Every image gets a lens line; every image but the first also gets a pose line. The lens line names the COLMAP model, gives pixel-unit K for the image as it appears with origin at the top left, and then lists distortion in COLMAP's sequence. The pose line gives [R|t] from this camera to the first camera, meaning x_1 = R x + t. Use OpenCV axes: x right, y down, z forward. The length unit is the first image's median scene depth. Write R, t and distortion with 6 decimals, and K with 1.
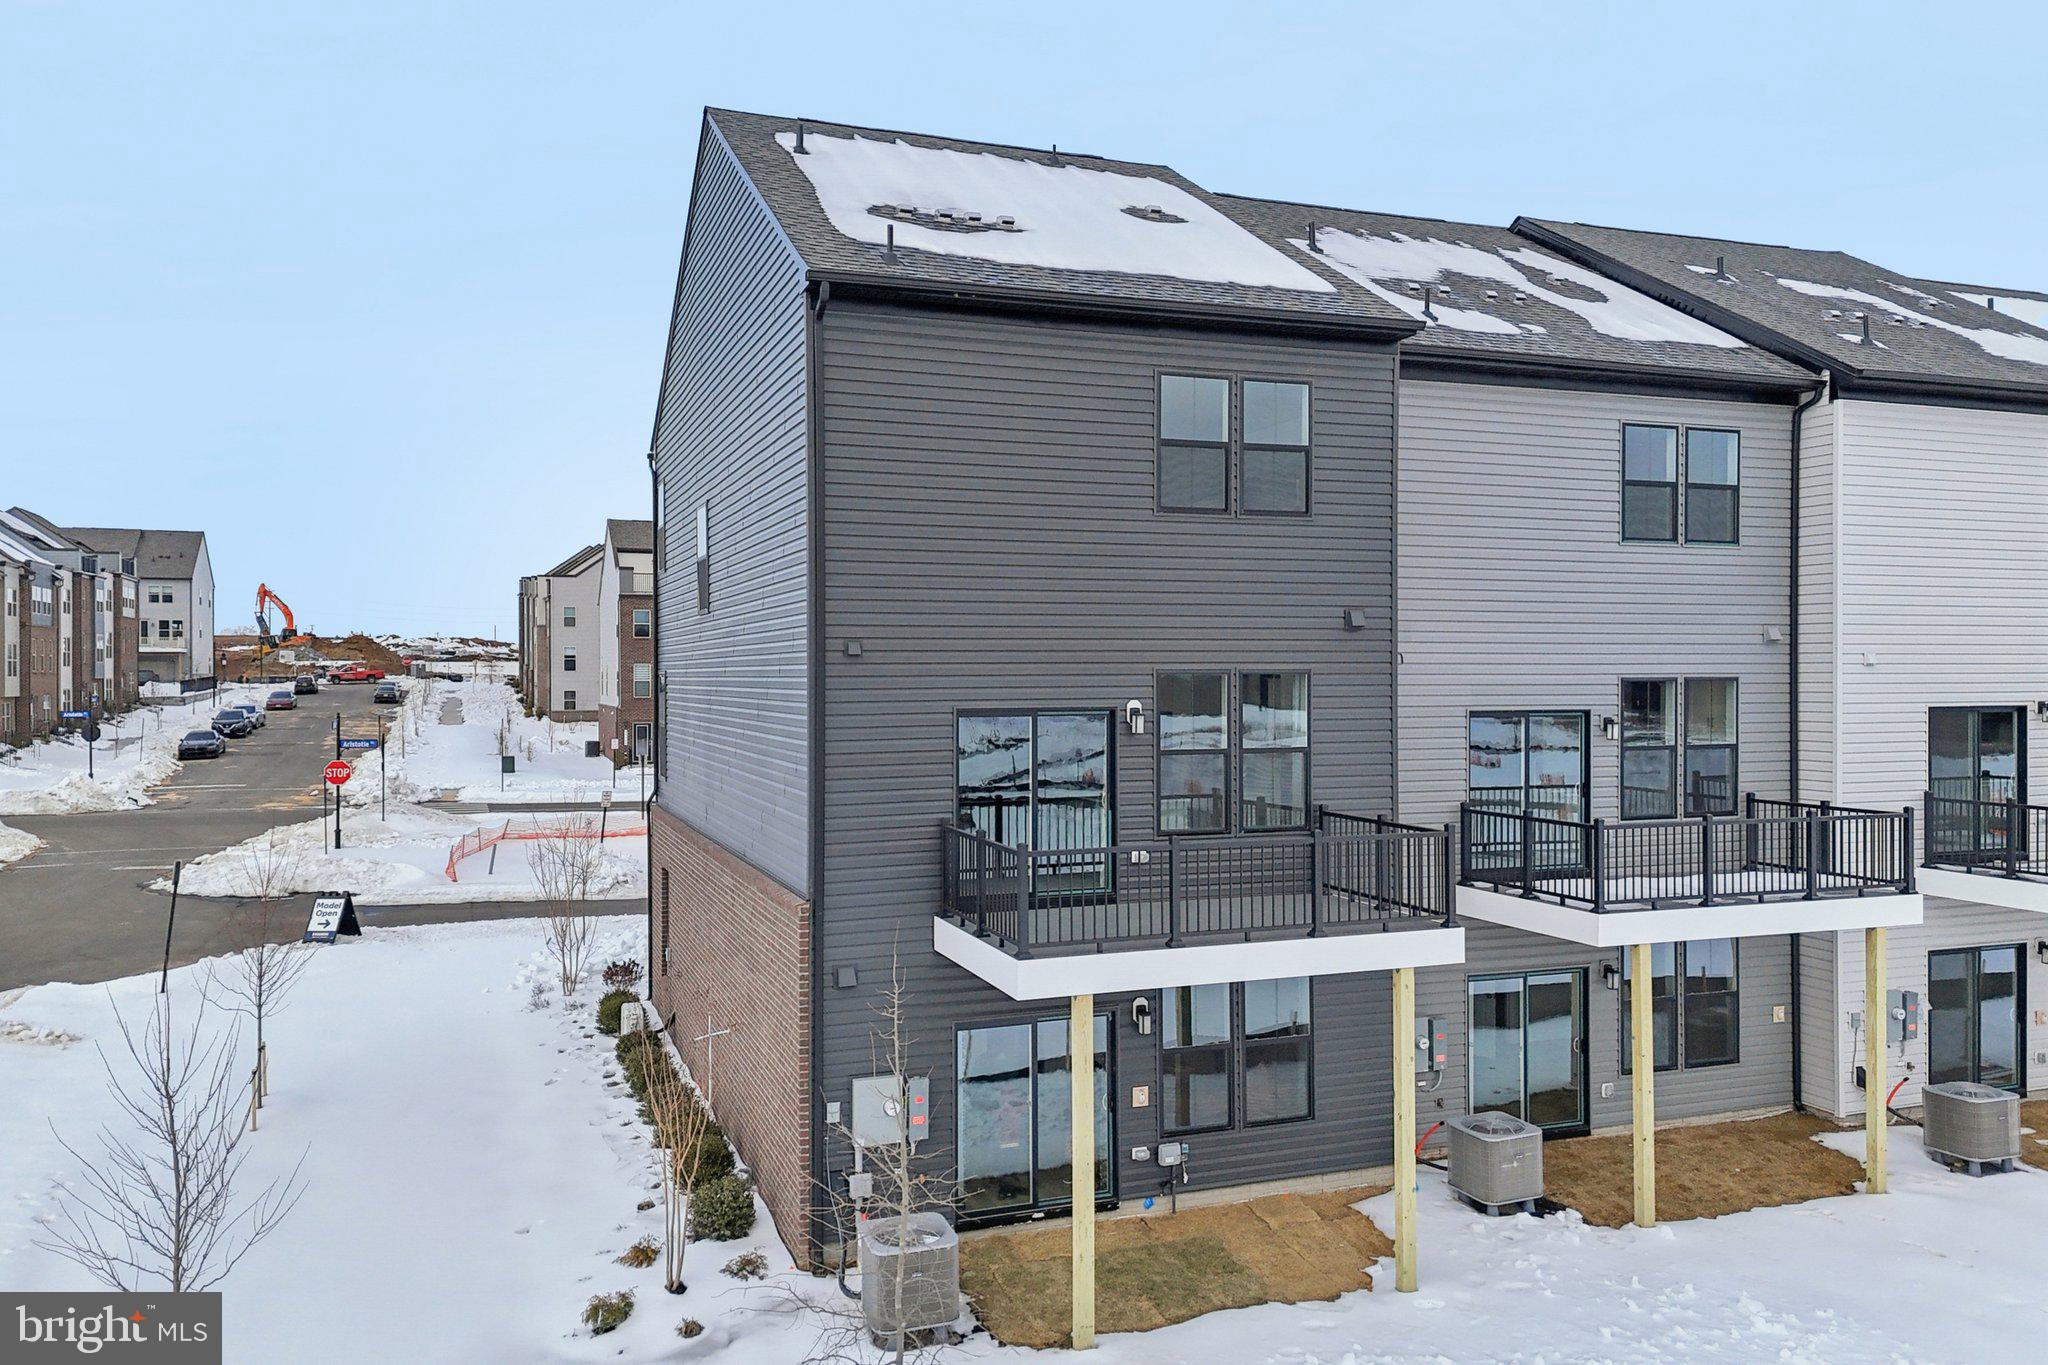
lens RADIAL K [[1506.0, 0, 1034.5], [0, 1506.0, 670.3], [0, 0, 1]] dist [0.052933, -0.052454]
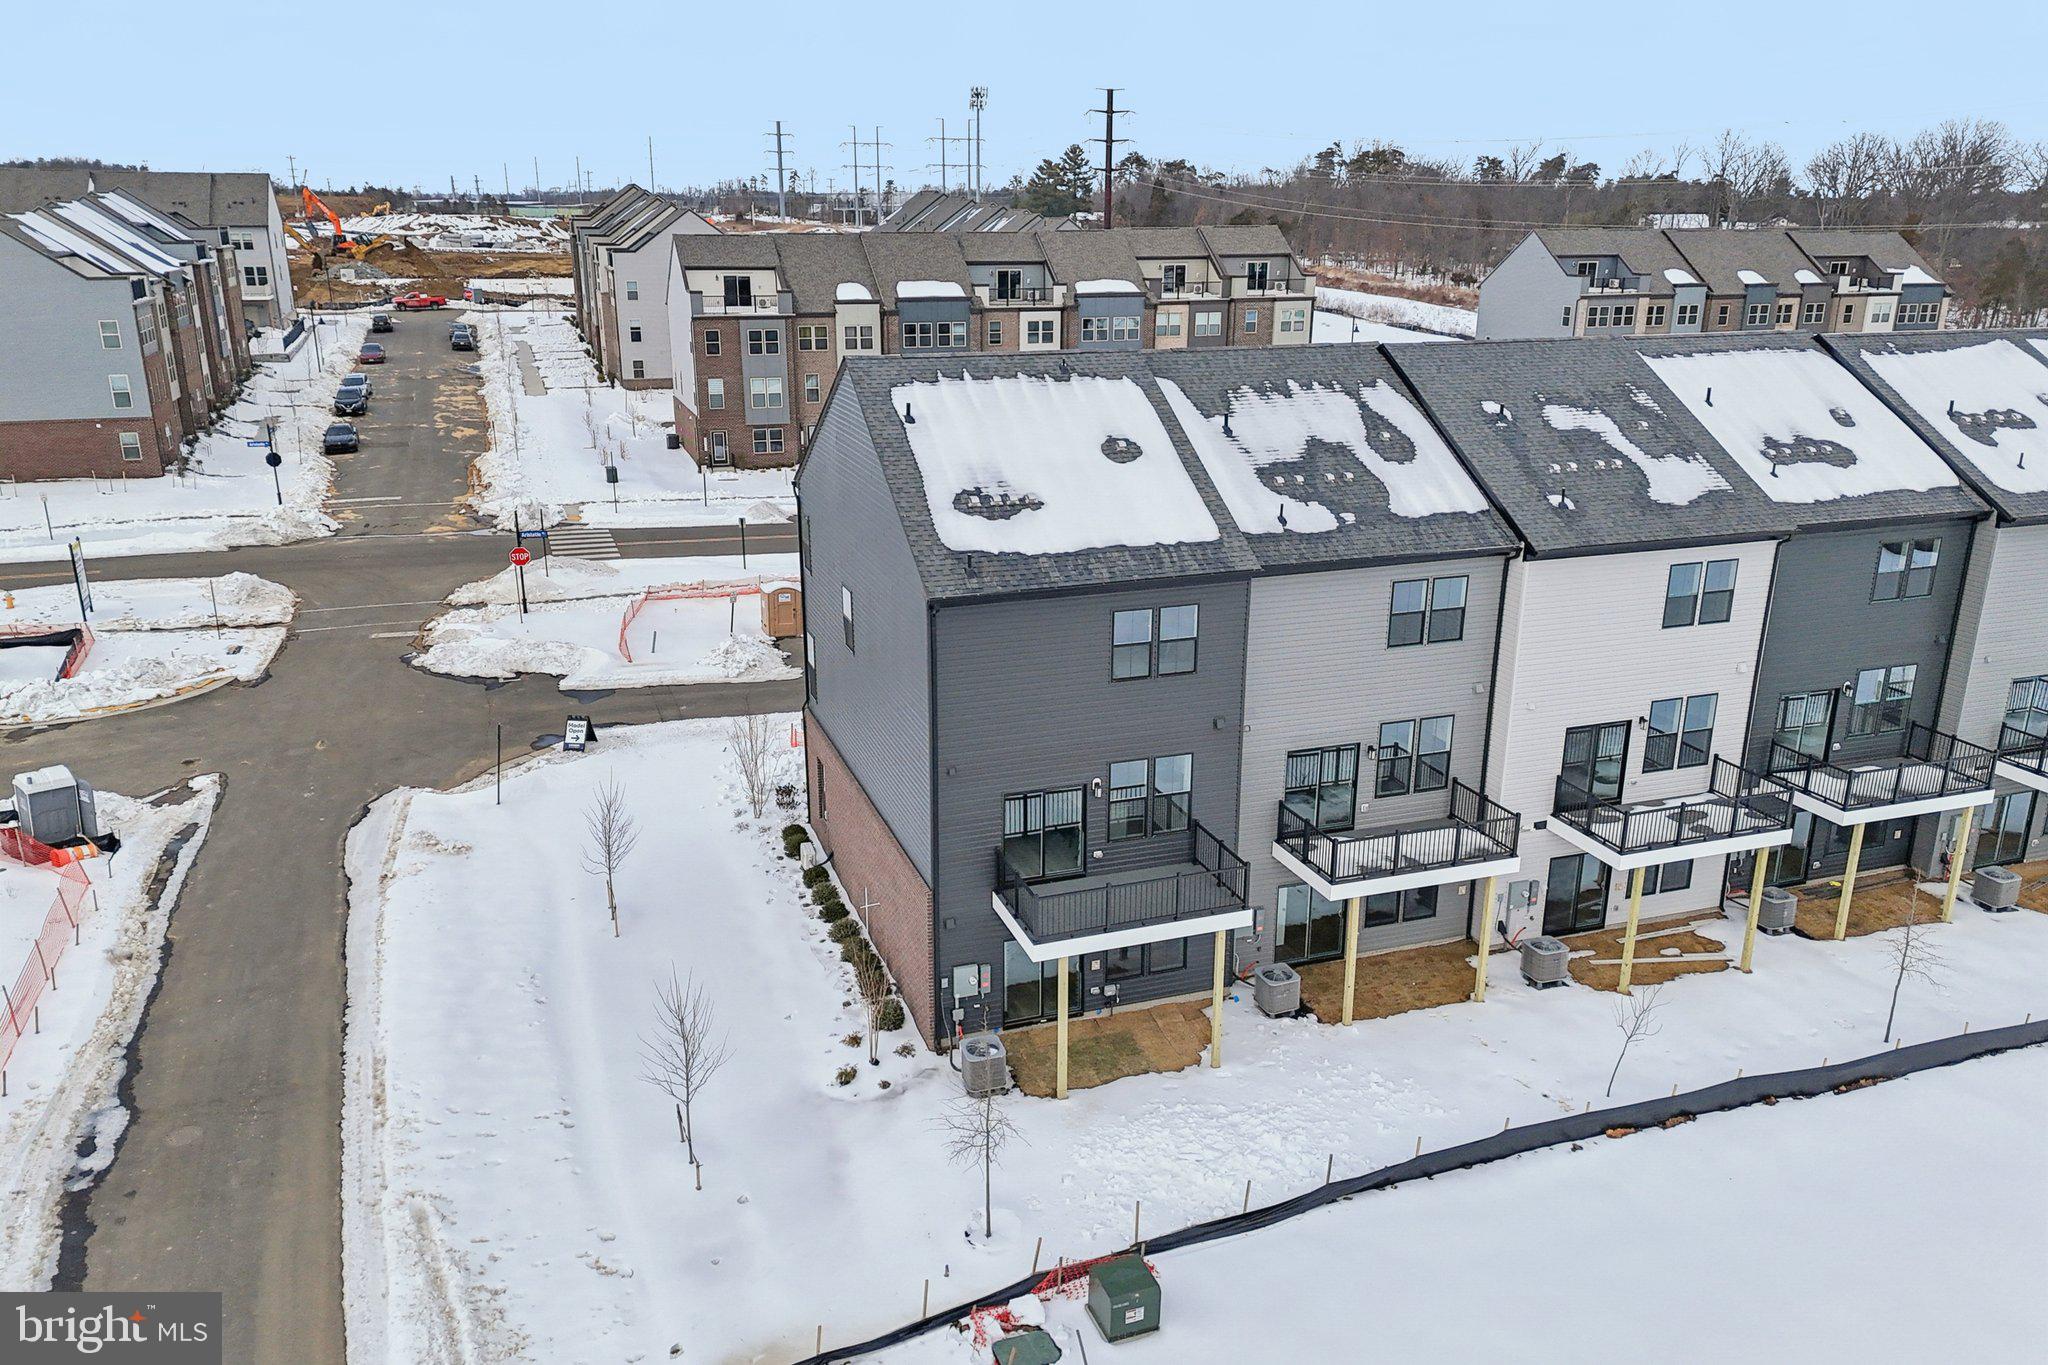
lens RADIAL K [[1506.0, 0, 1034.5], [0, 1506.0, 670.3], [0, 0, 1]] dist [0.052933, -0.052454]
pose [[0.999790, 0.013471, -0.015450, 0.013057], [-0.008290, 0.955073, 0.296254, -0.596667], [0.018747, -0.296064, 0.954984, -0.690832]]
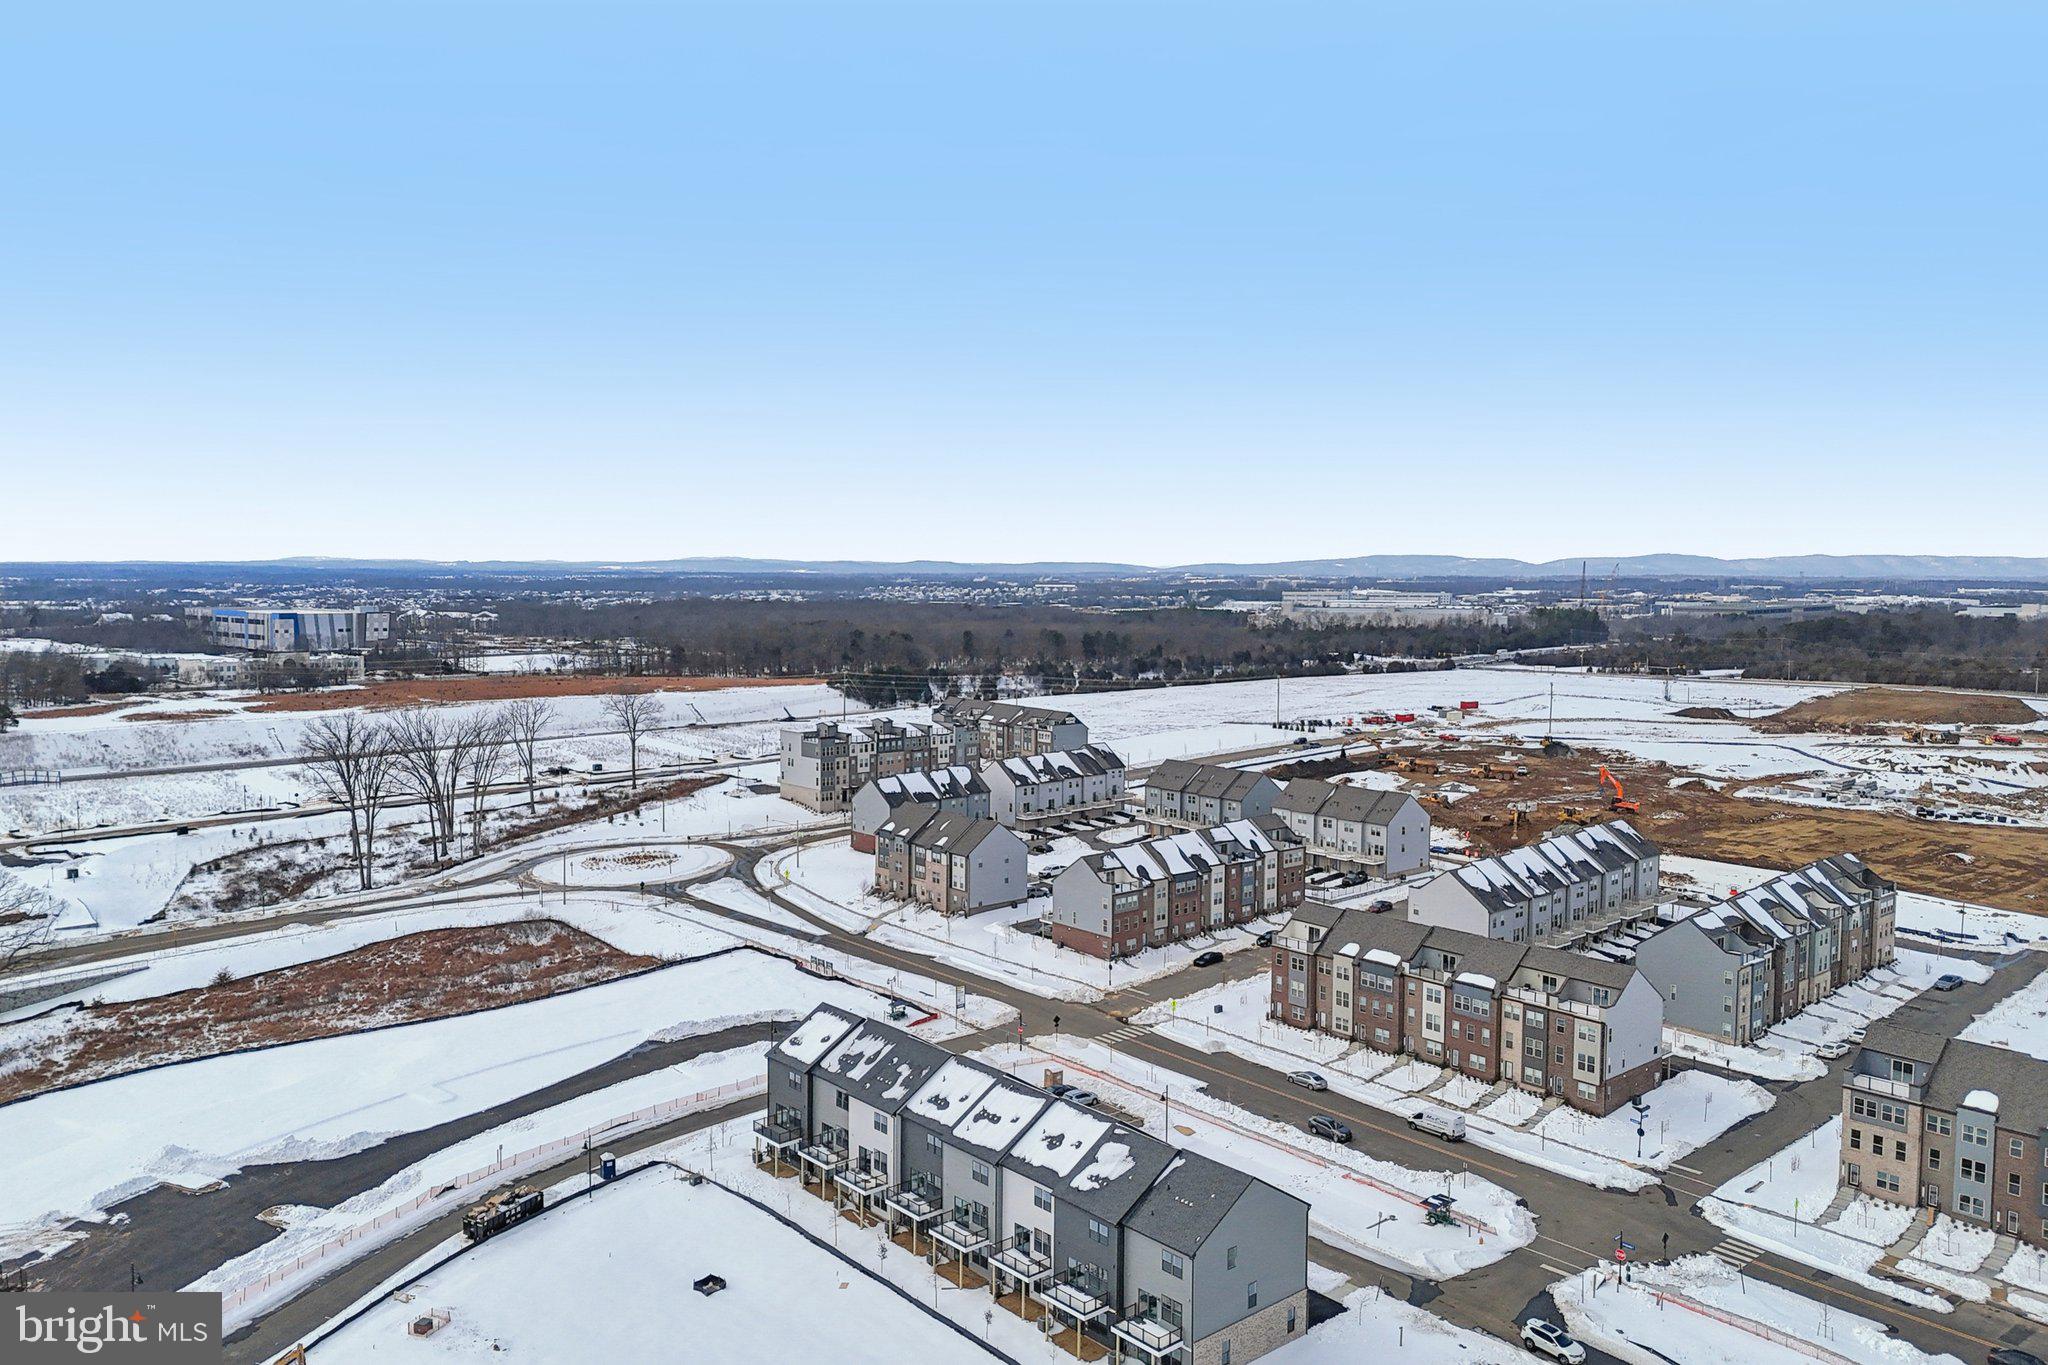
lens RADIAL K [[1506.0, 0, 1034.5], [0, 1506.0, 670.3], [0, 0, 1]] dist [0.052933, -0.052454]
pose [[0.363339, 0.072134, -0.928860, 7.460075], [-0.011383, 0.997267, 0.072994, -2.767550], [0.931587, -0.015948, 0.363168, -0.725249]]
